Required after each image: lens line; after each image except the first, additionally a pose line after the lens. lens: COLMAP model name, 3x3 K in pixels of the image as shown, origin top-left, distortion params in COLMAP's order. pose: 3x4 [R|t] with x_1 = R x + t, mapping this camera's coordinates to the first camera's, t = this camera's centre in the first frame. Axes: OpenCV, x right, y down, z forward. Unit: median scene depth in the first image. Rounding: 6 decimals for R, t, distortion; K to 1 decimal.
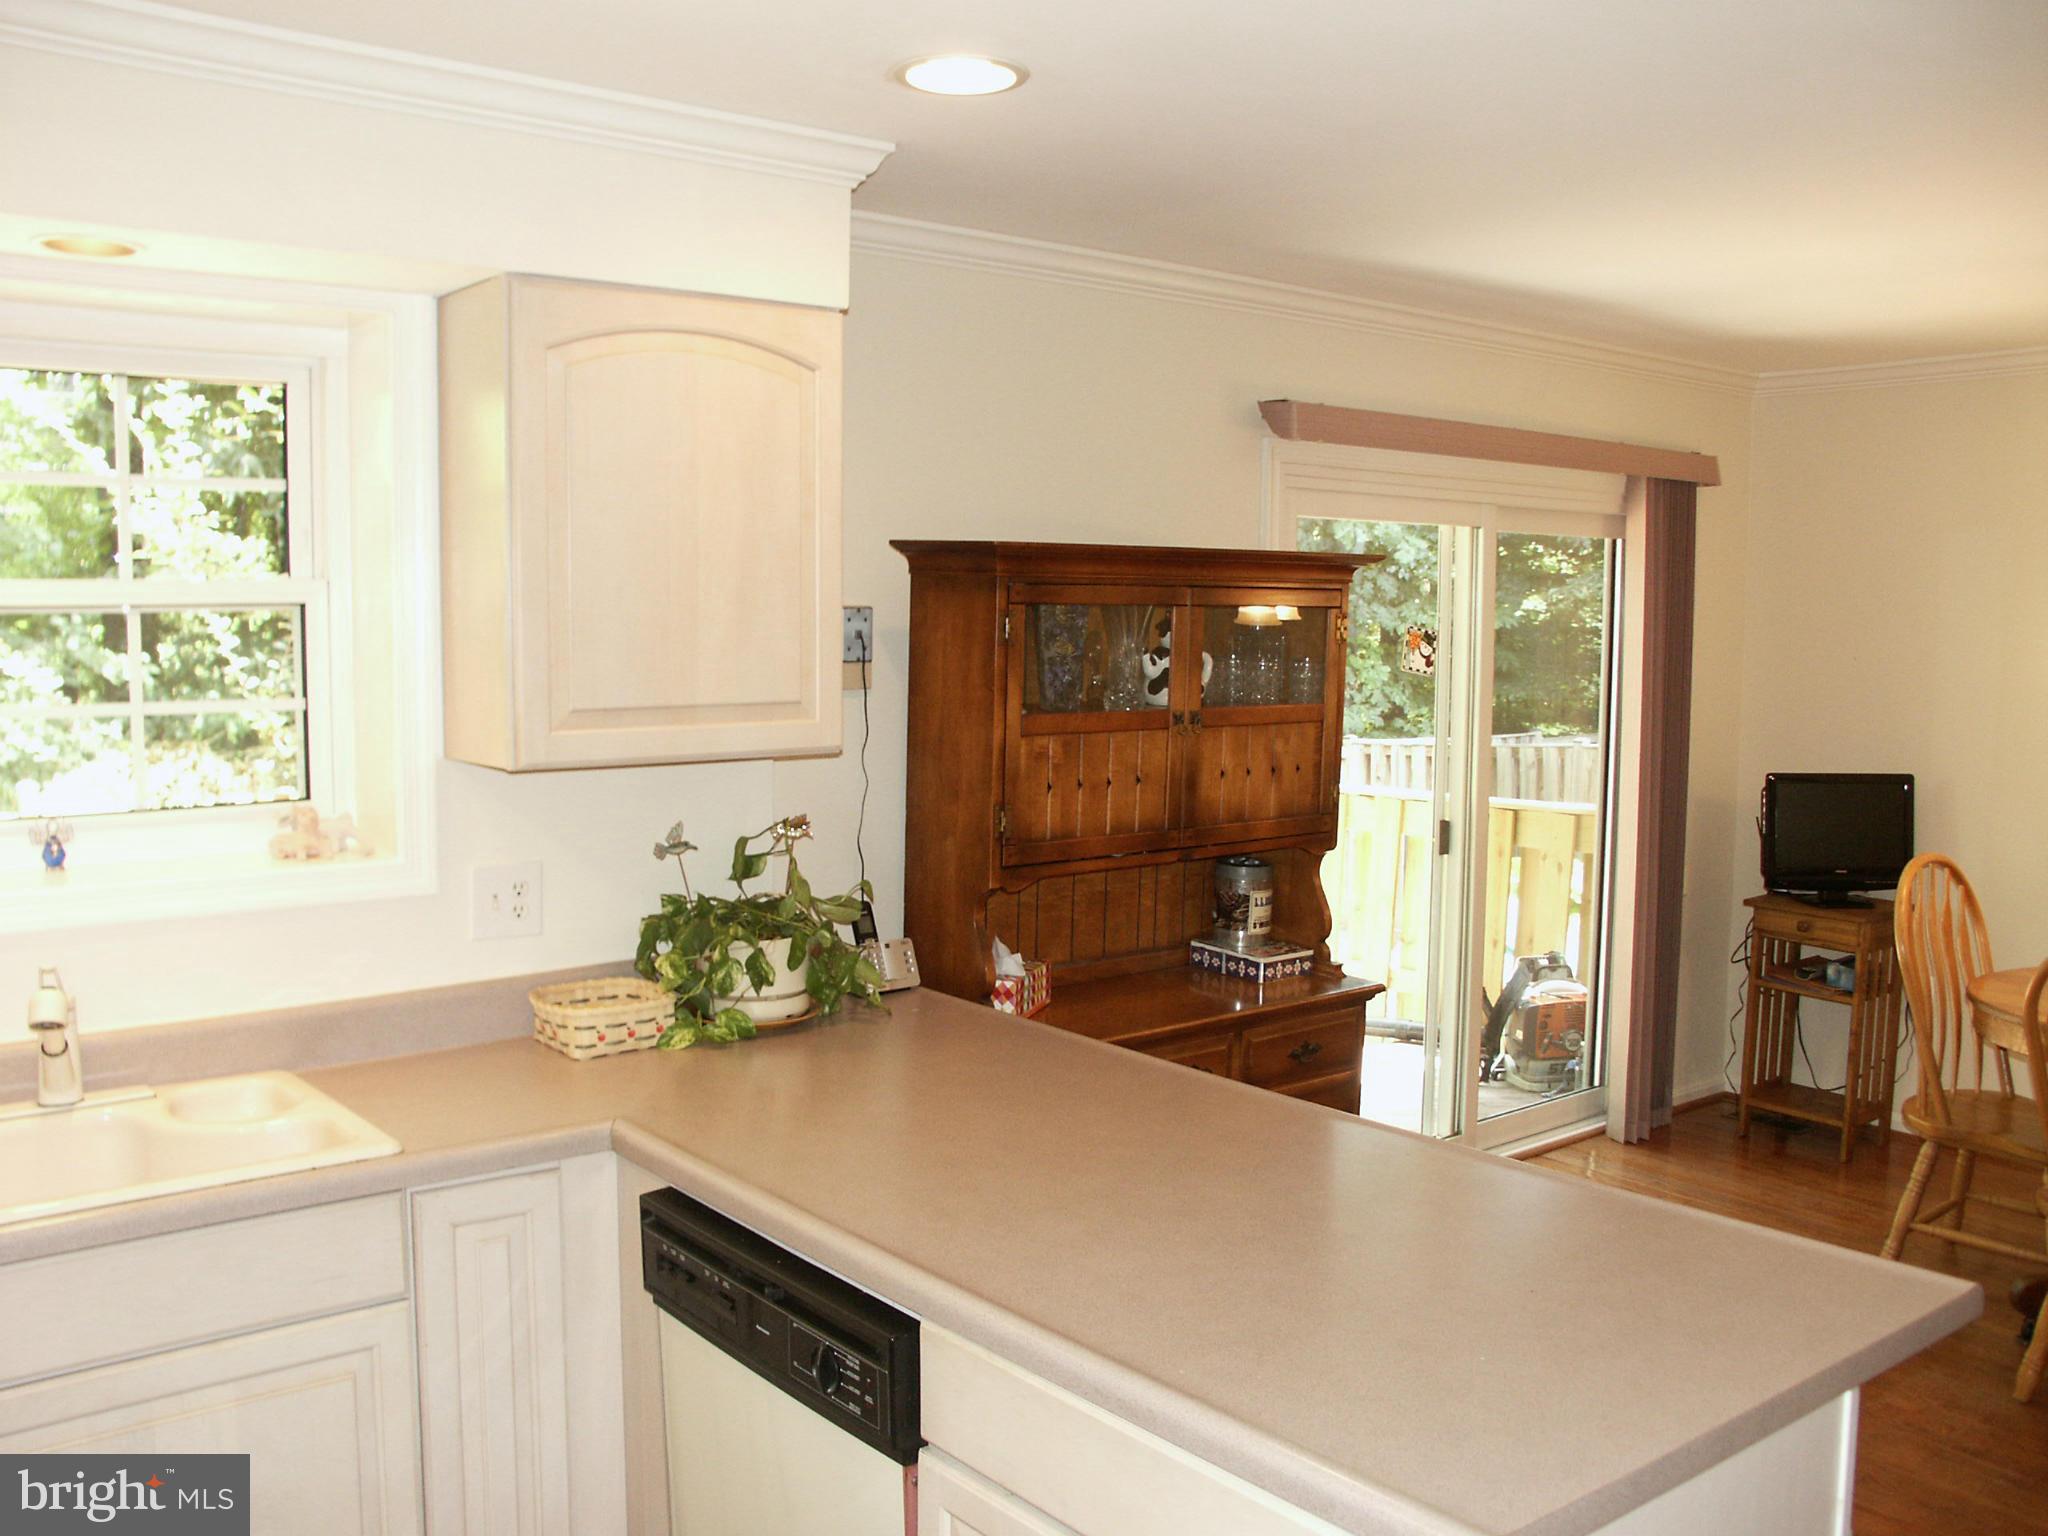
lens RADIAL K [[1837.7, 0, 996.8], [0, 1837.7, 773.8], [0, 0, 1]] dist [-0.163012, 0.178982]
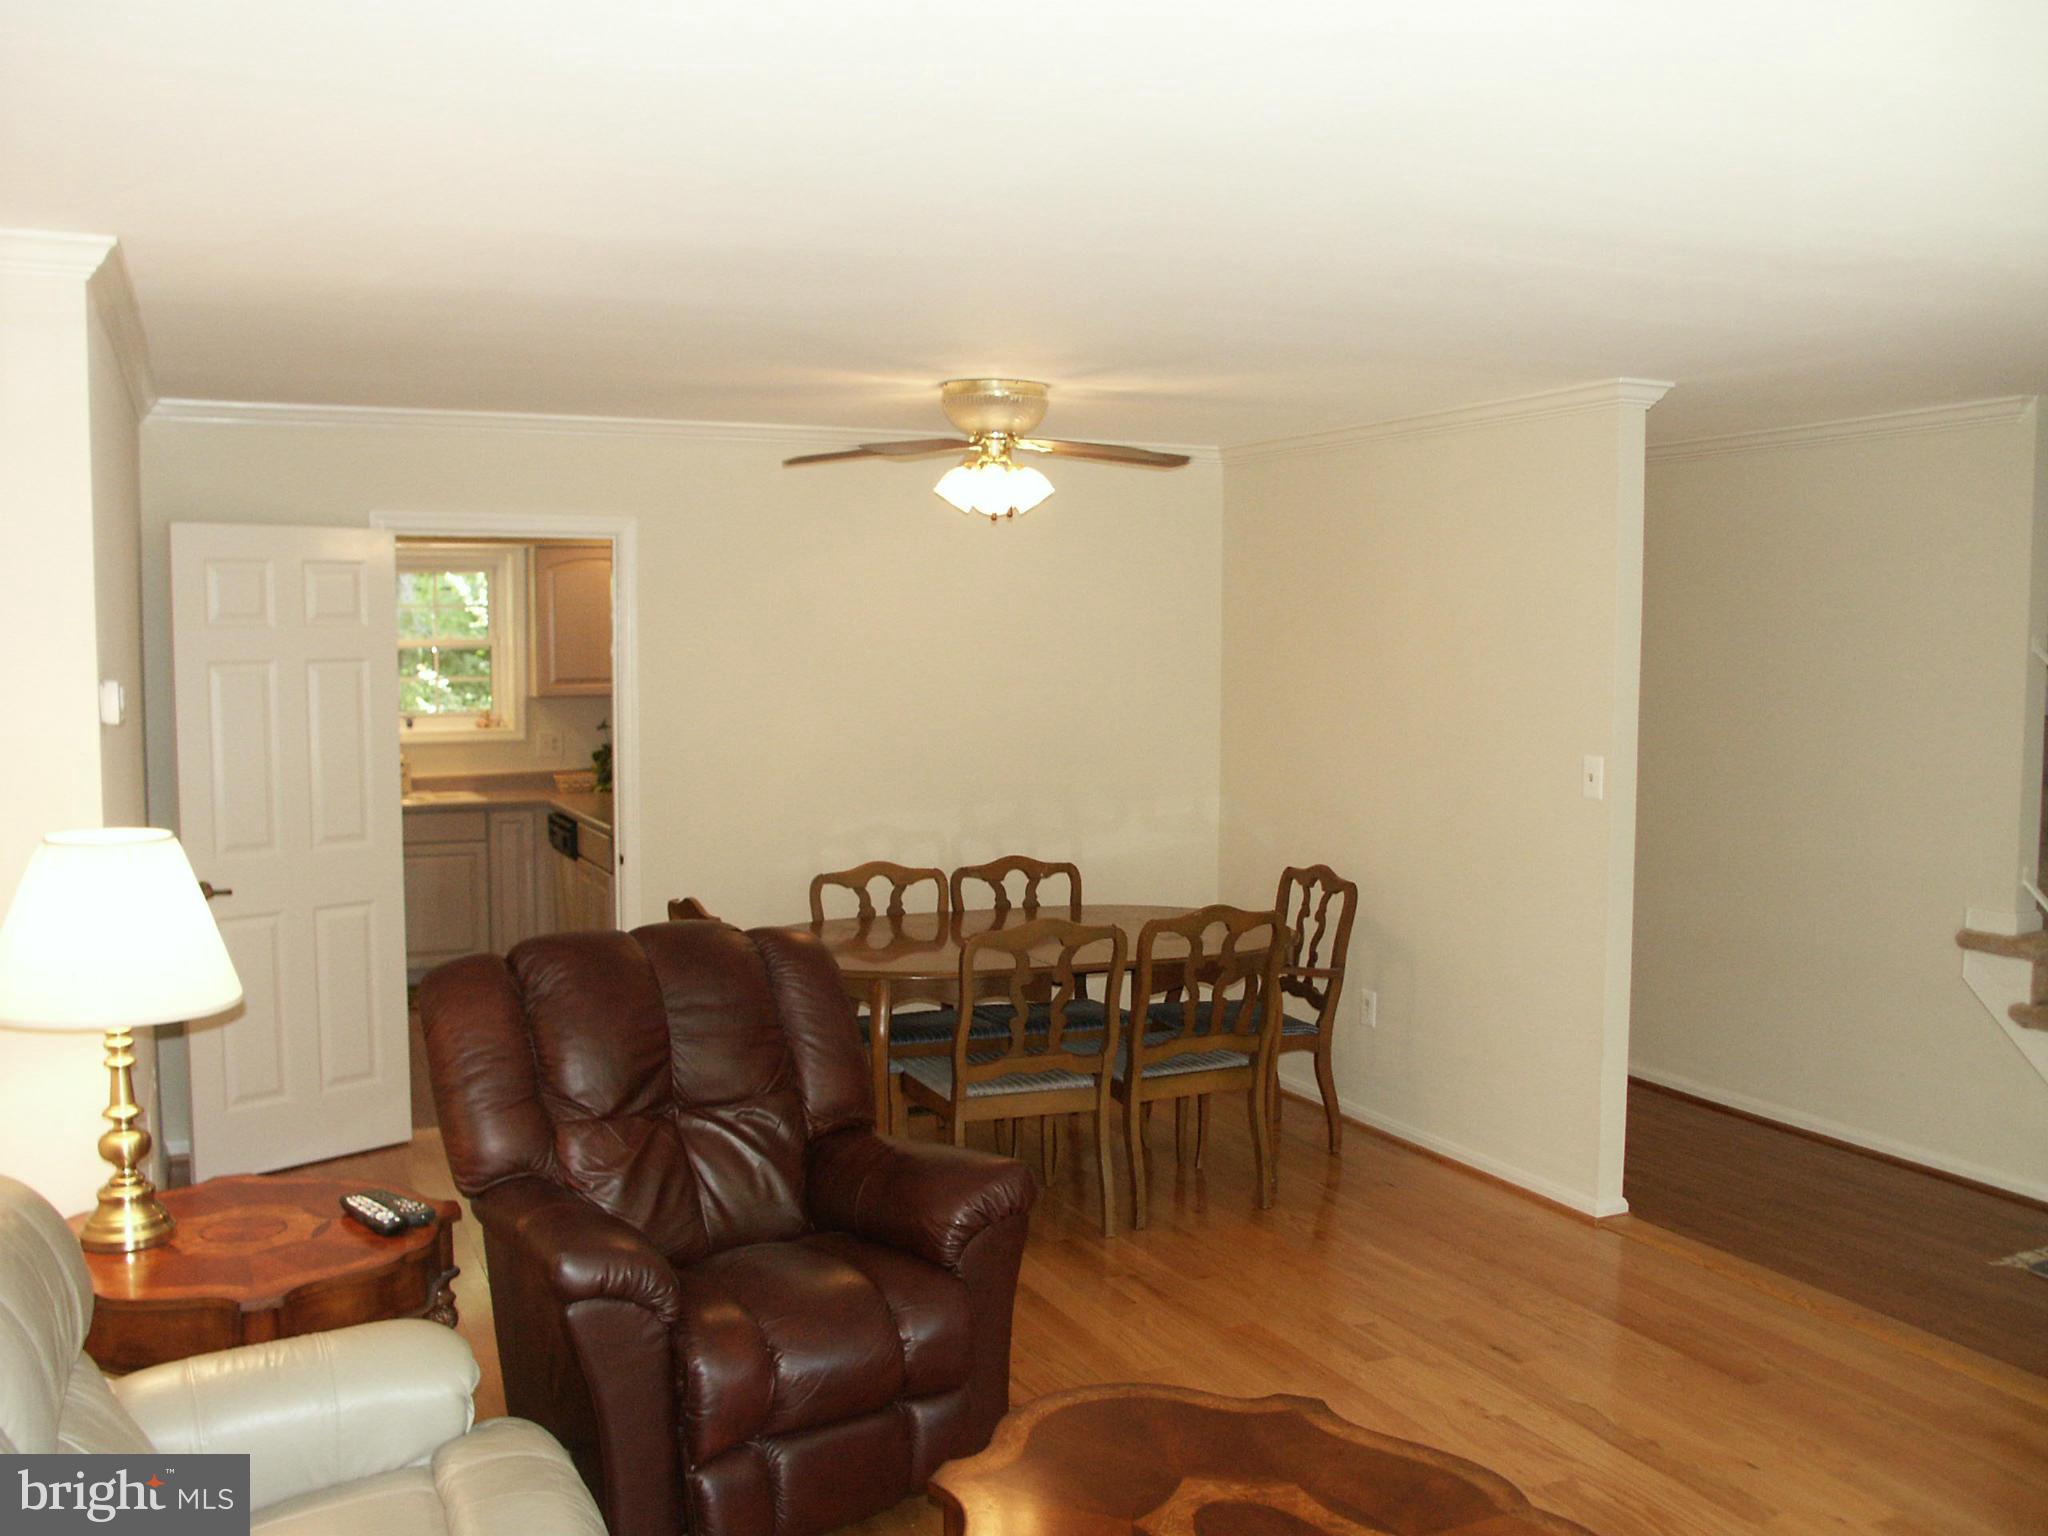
lens RADIAL K [[1852.7, 0, 996.7], [0, 1852.7, 773.3], [0, 0, 1]] dist [-0.168105, 0.192174]
pose [[0.969739, 0.014600, -0.243707, 0.833146], [-0.017879, 0.999777, -0.011249, 0.098387], [0.243489, 0.015266, 0.969784, -1.234112]]
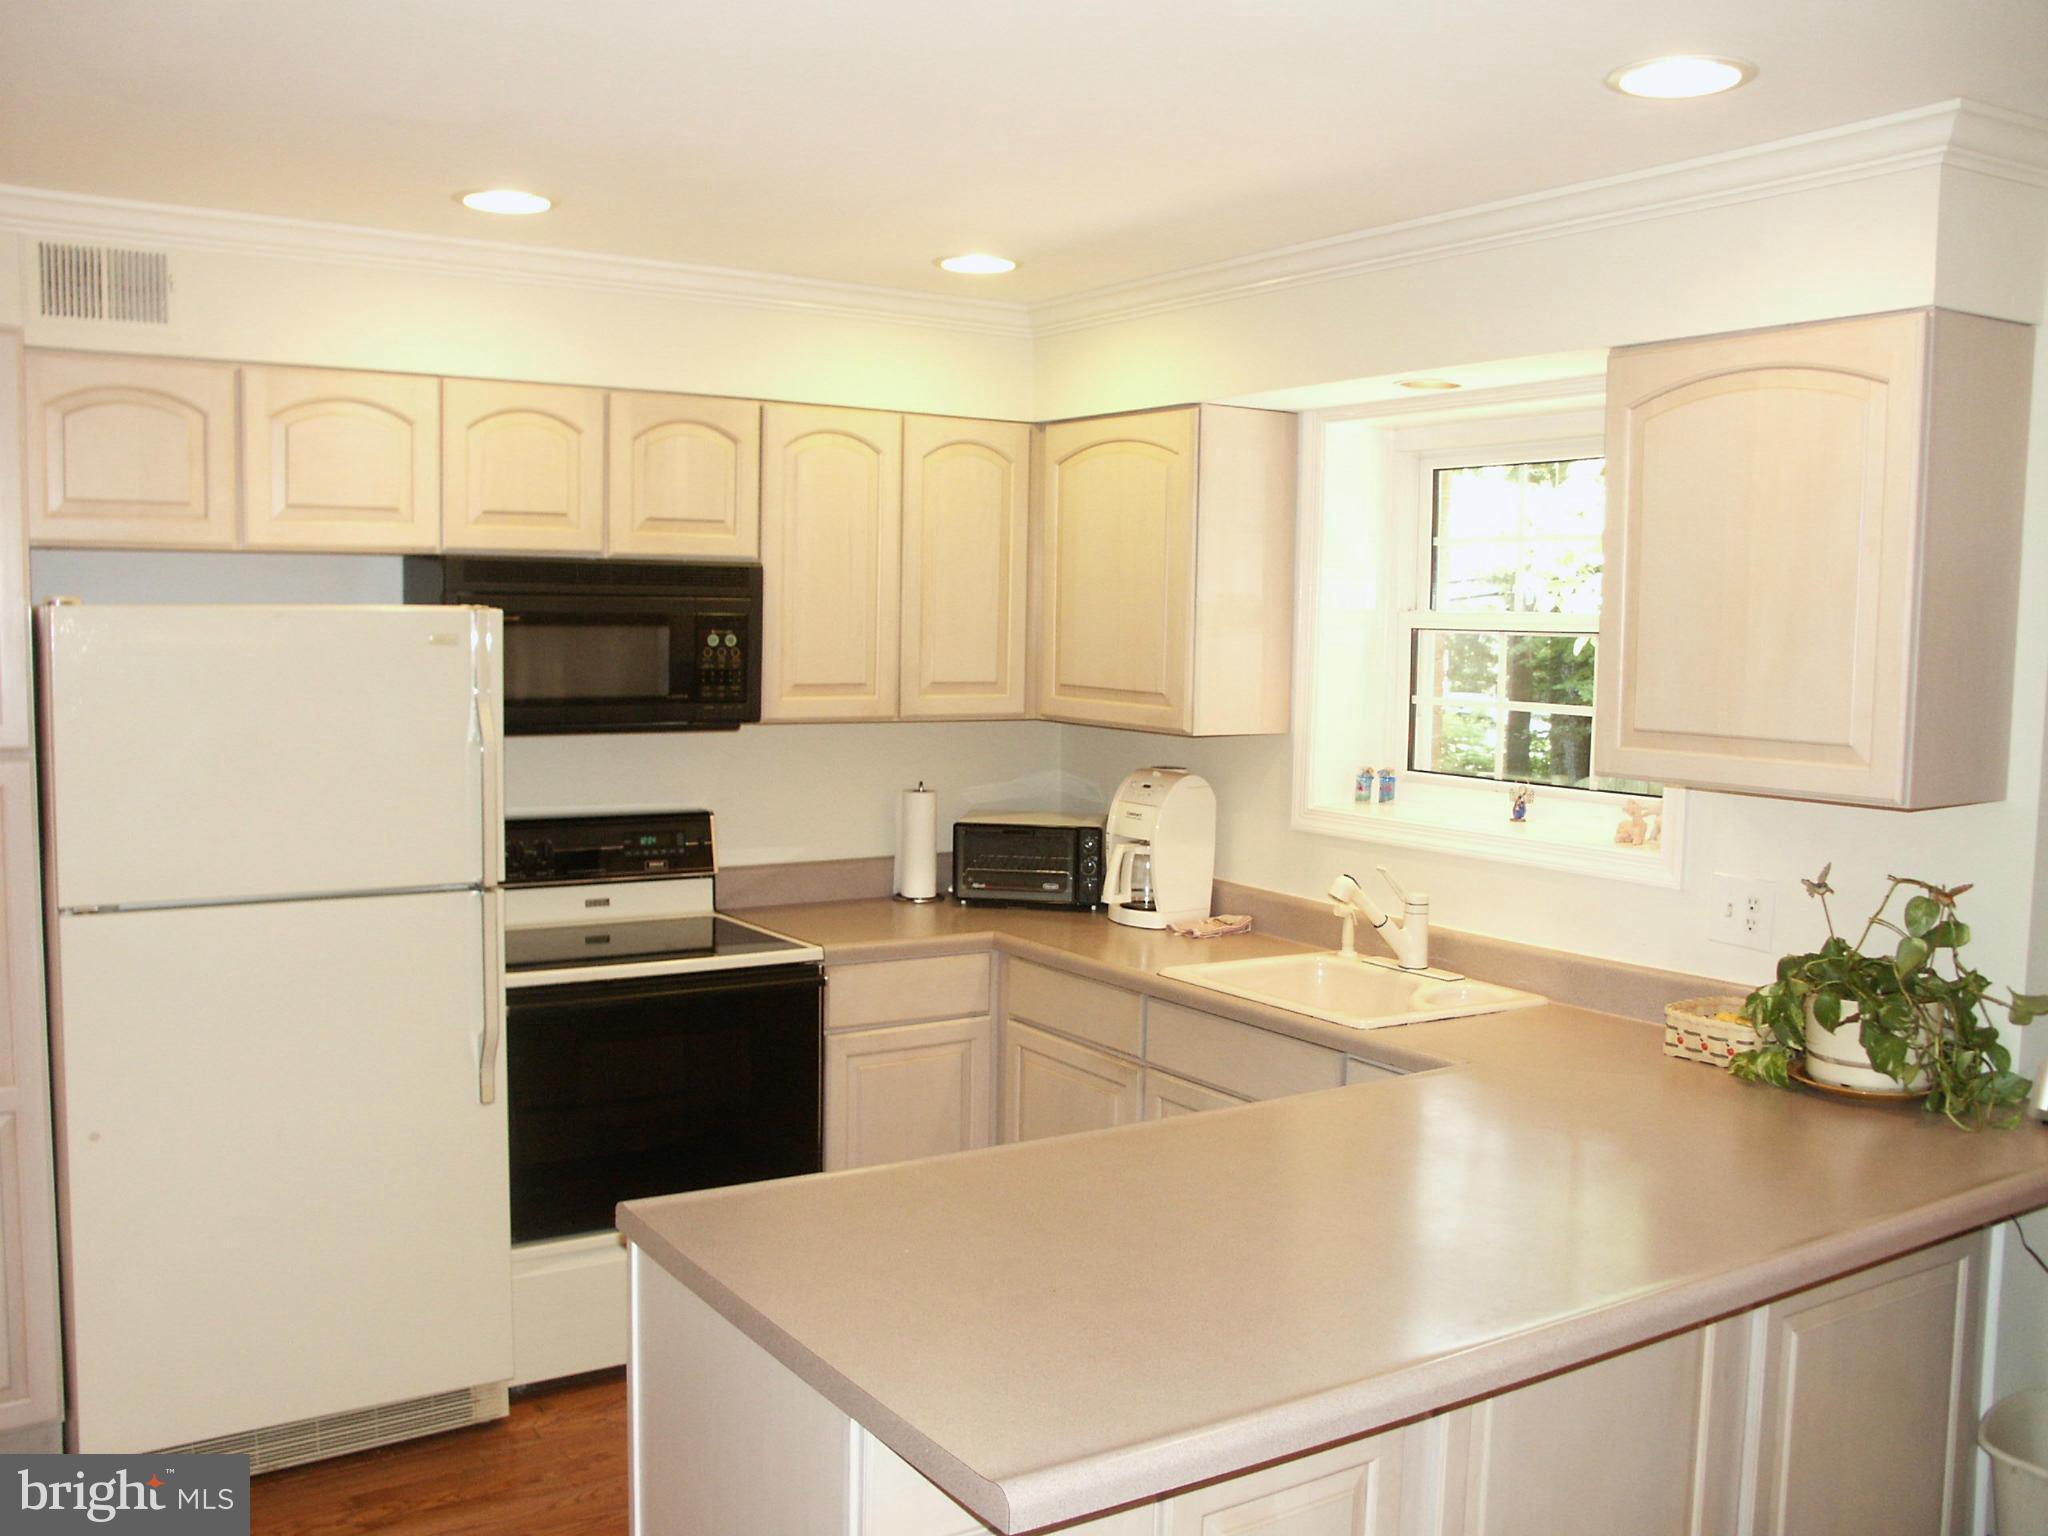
lens RADIAL K [[1837.7, 0, 996.8], [0, 1837.7, 773.8], [0, 0, 1]] dist [-0.163012, 0.178982]
pose [[-0.101792, 0.077619, -0.991773, 0.580778], [-0.110248, 0.989930, 0.088790, -0.040332], [0.988678, 0.118379, -0.092209, 0.458969]]
